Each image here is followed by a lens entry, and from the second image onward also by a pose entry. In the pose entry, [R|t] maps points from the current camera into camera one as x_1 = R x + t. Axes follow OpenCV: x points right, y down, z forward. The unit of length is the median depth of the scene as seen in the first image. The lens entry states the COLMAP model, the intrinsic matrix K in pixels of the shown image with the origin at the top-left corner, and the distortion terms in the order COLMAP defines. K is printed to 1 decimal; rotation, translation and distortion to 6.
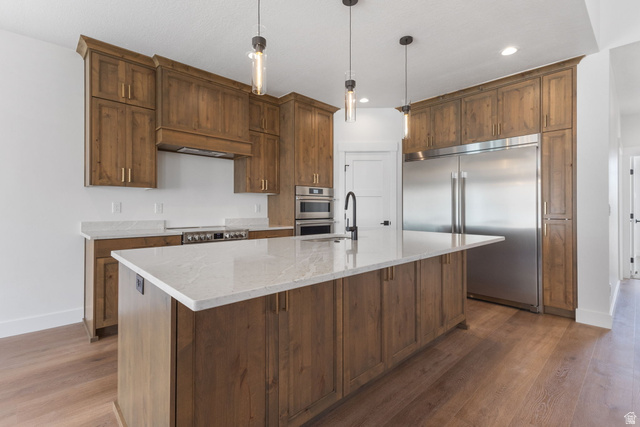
lens RADIAL K [[291.5, 0, 317.0], [0, 291.5, 214.1], [0, 0, 1]] dist [0.003271, -0.000089]
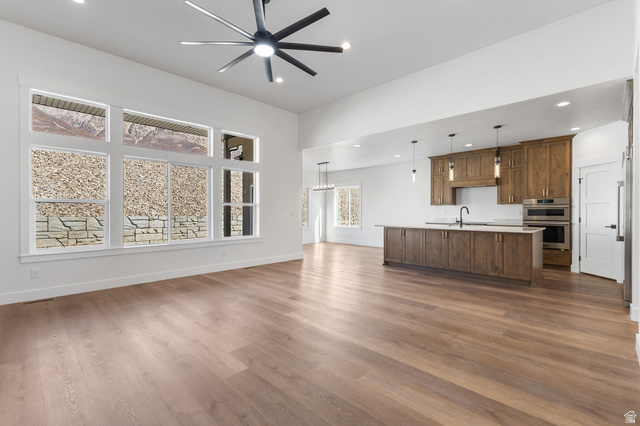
lens RADIAL K [[291.5, 0, 317.0], [0, 291.5, 213.6], [0, 0, 1]] dist [0.003271, -0.000089]
pose [[0.036272, 0.002376, -0.999339, 1.901844], [-0.015879, 0.999872, 0.001800, -0.003296], [0.999216, 0.015803, 0.036306, -0.232102]]
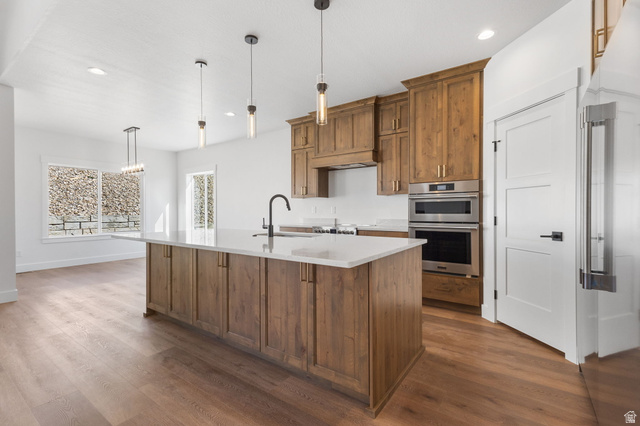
lens RADIAL K [[291.5, 0, 317.0], [0, 291.5, 213.6], [0, 0, 1]] dist [0.003271, -0.000089]
pose [[0.200754, 0.003900, -0.979634, 0.960558], [-0.012042, 0.999926, 0.001513, -0.005562], [0.979568, 0.011493, 0.200786, 0.705171]]
